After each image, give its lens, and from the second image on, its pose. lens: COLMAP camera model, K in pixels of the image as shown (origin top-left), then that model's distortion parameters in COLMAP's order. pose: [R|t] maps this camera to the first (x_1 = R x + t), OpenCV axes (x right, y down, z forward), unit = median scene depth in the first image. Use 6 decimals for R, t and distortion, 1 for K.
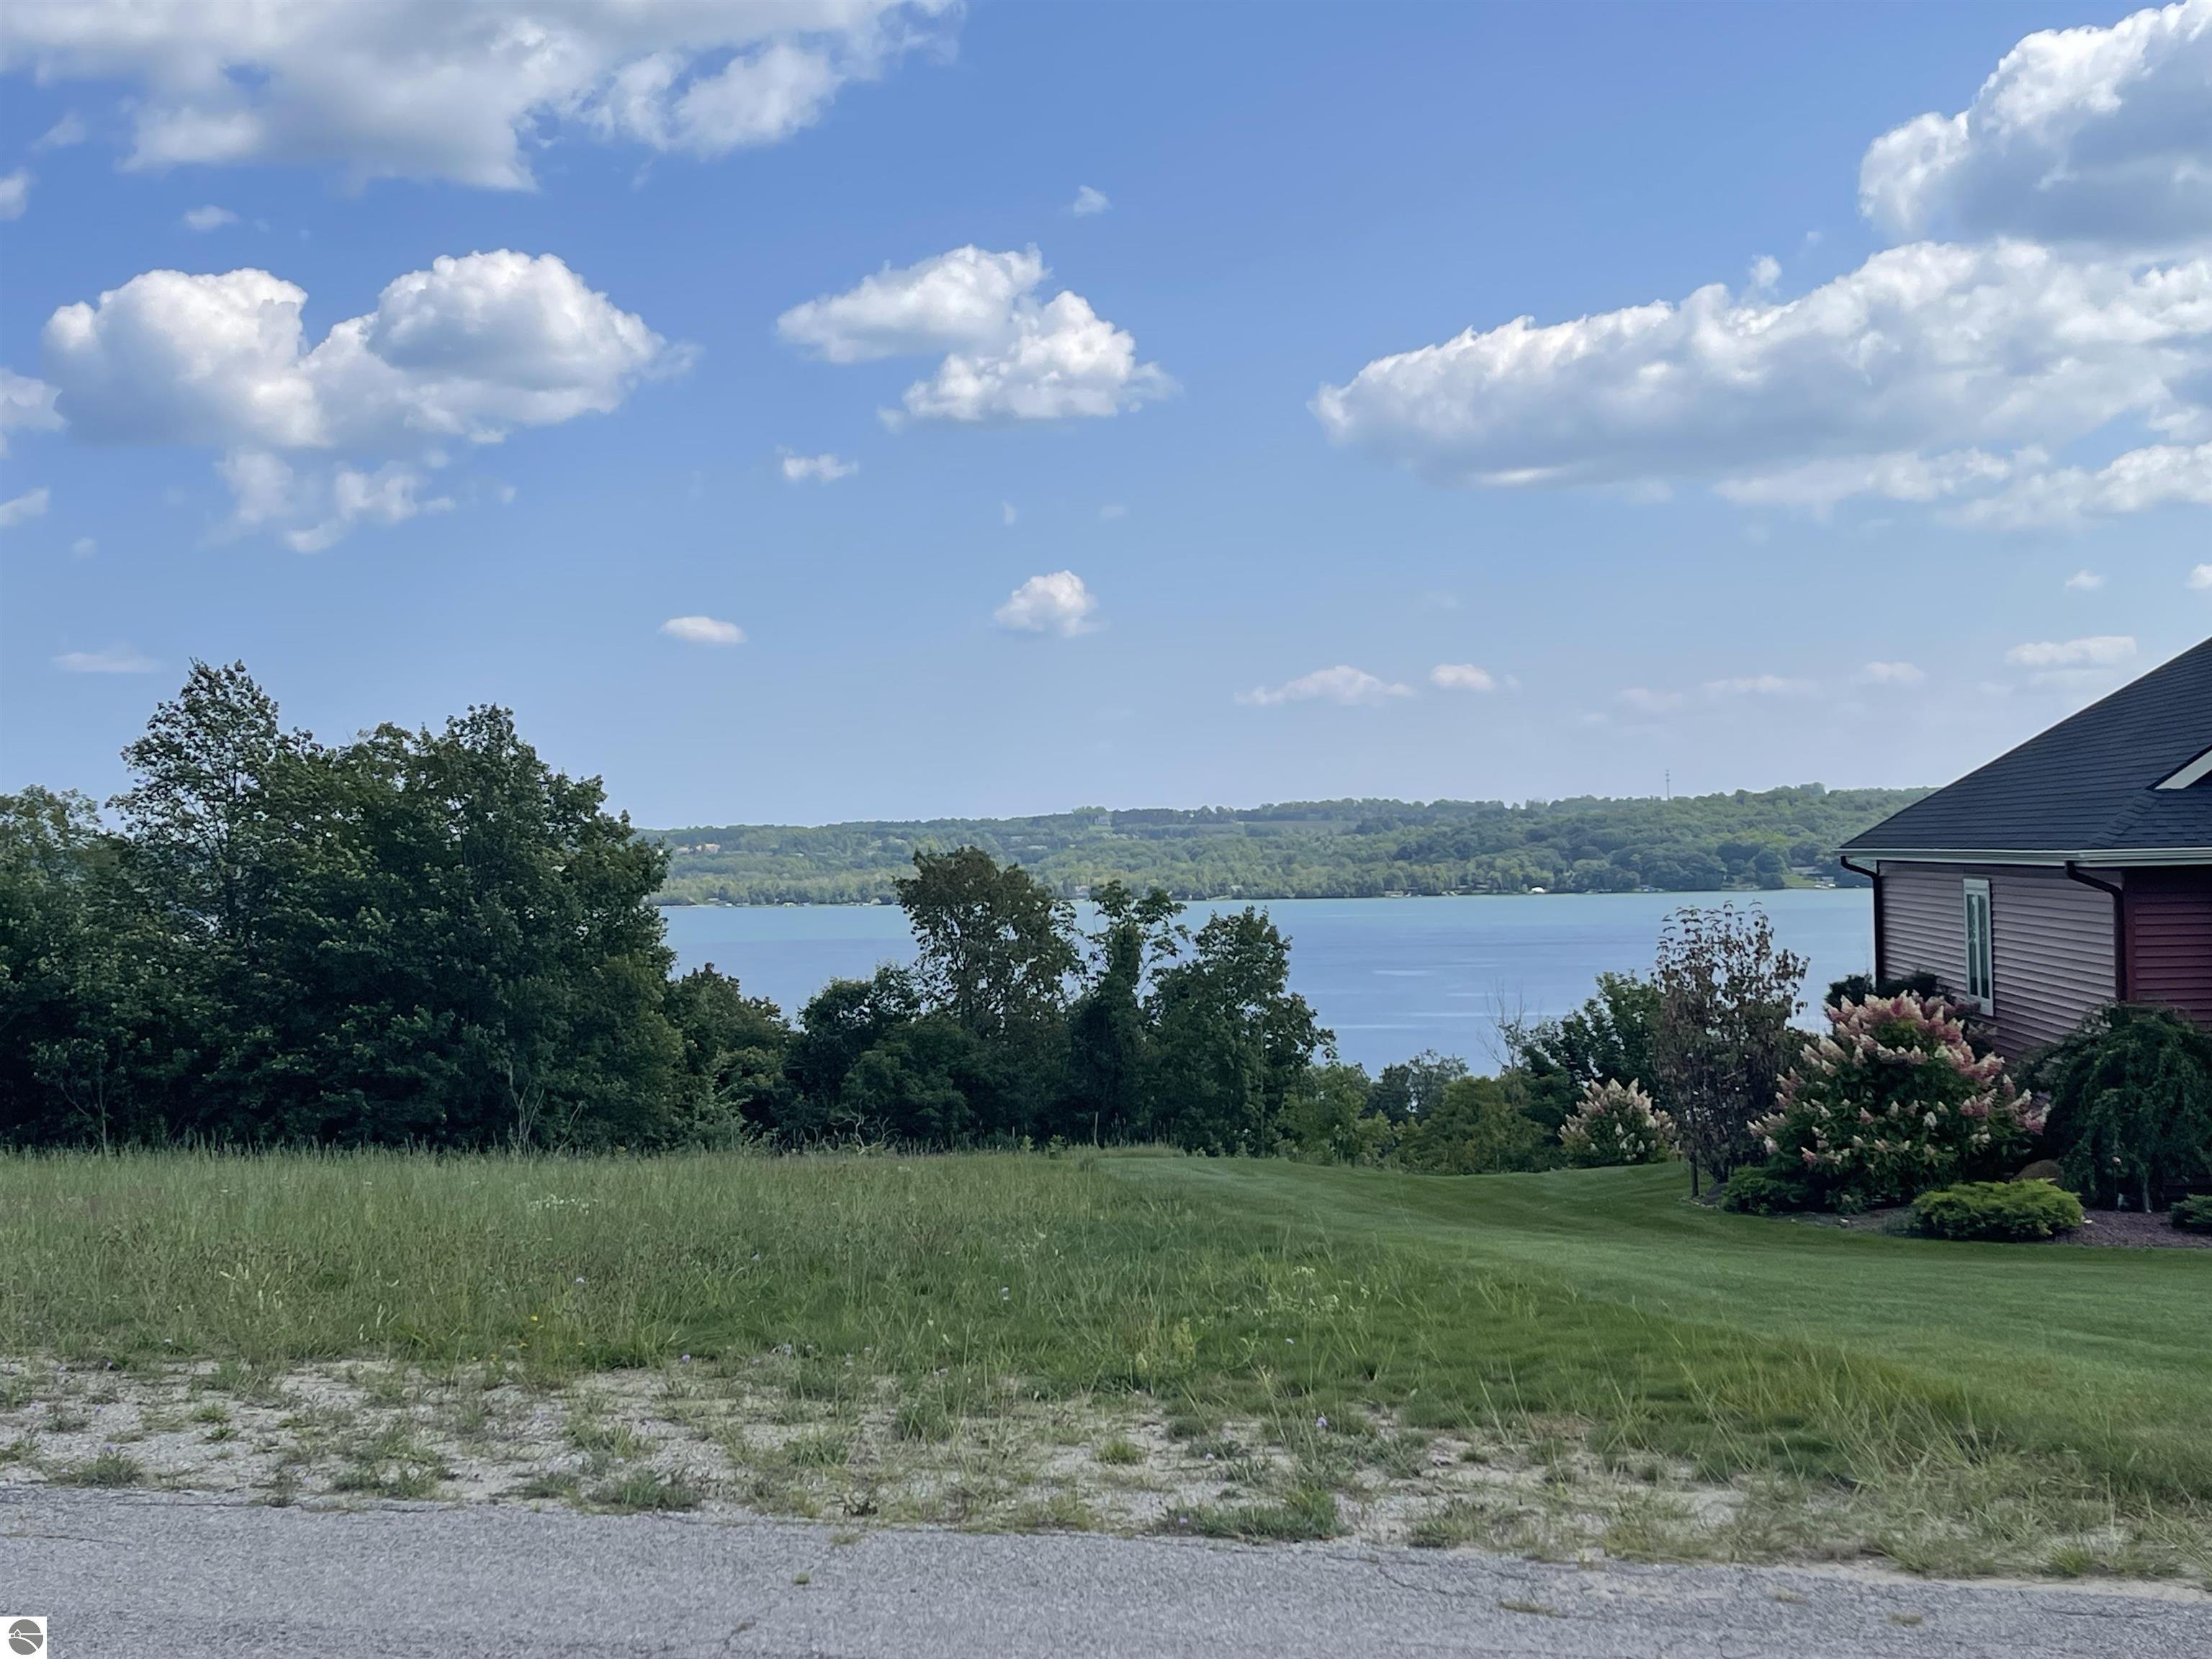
lens RADIAL K [[2777.2, 0, 1106.0], [0, 2777.2, 829.5], [0, 0, 1]] dist [0.106891, 0.004375]
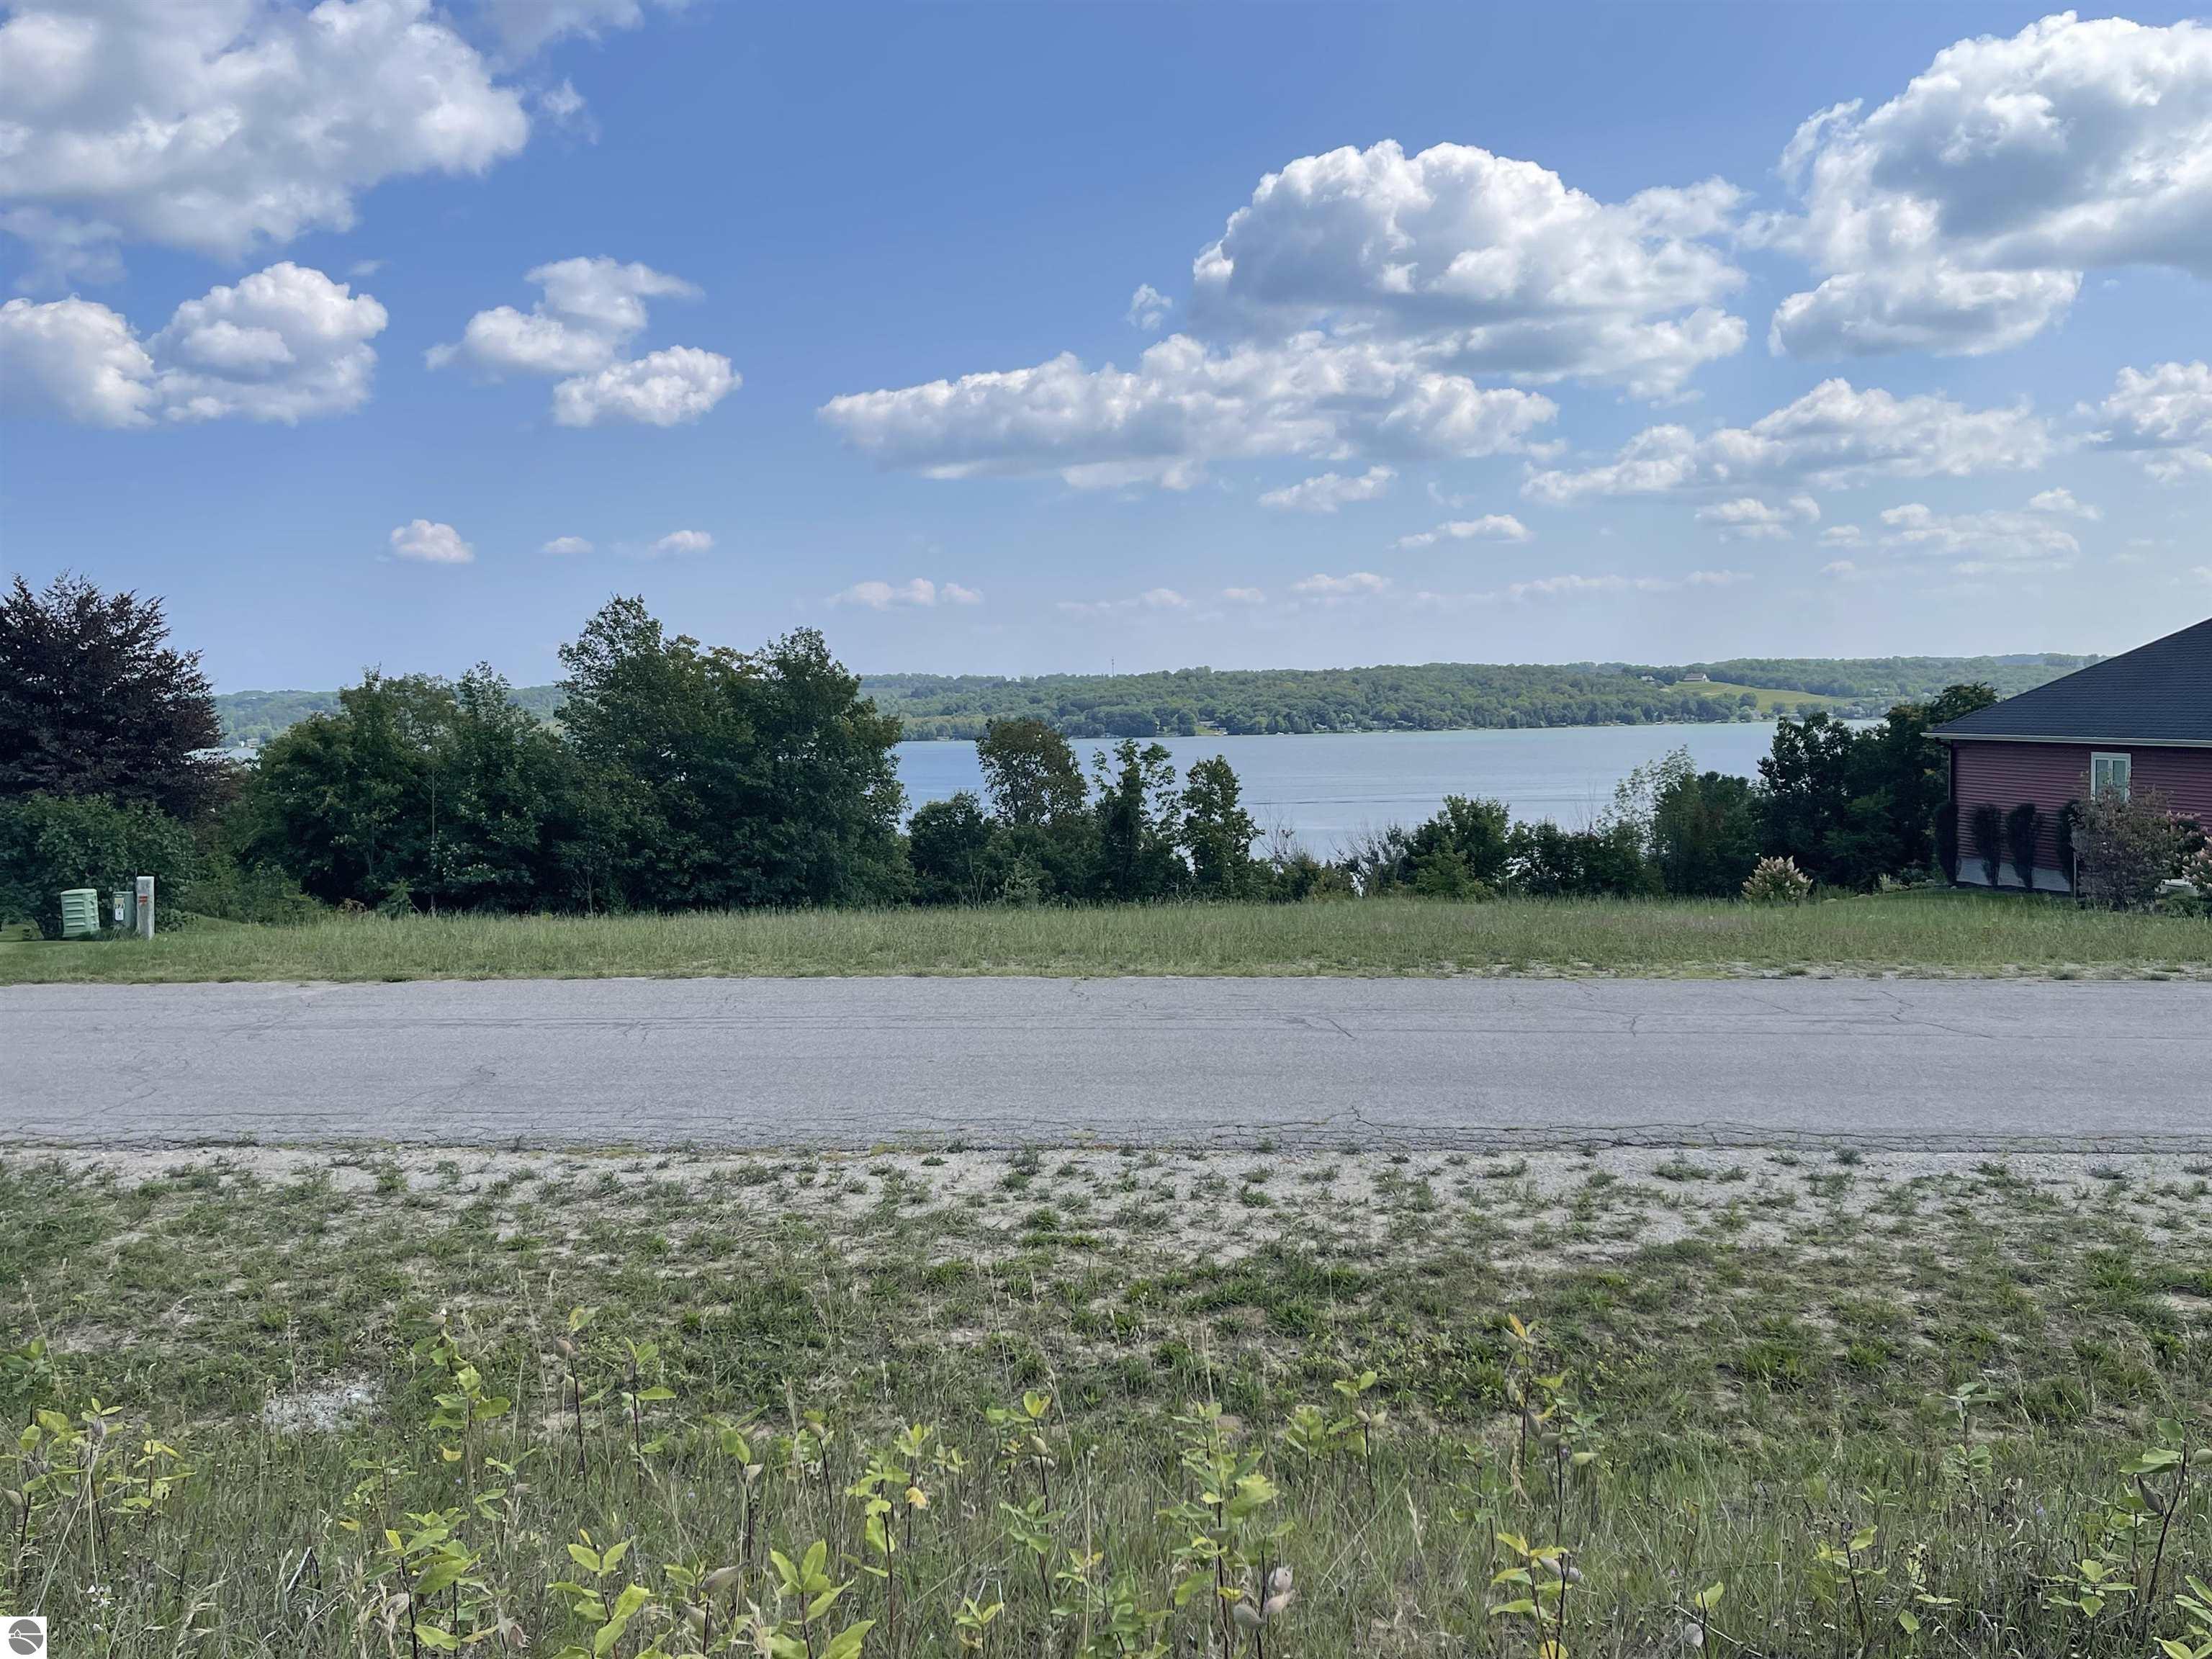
lens RADIAL K [[1892.7, 0, 1101.6], [0, 1892.7, 863.9], [0, 0, 1]] dist [0.144155, -0.082345]
pose [[0.973101, -0.012863, 0.230020, -0.266829], [-0.007973, 0.995962, 0.089424, -0.008210], [-0.230242, -0.088853, 0.969069, -0.070806]]
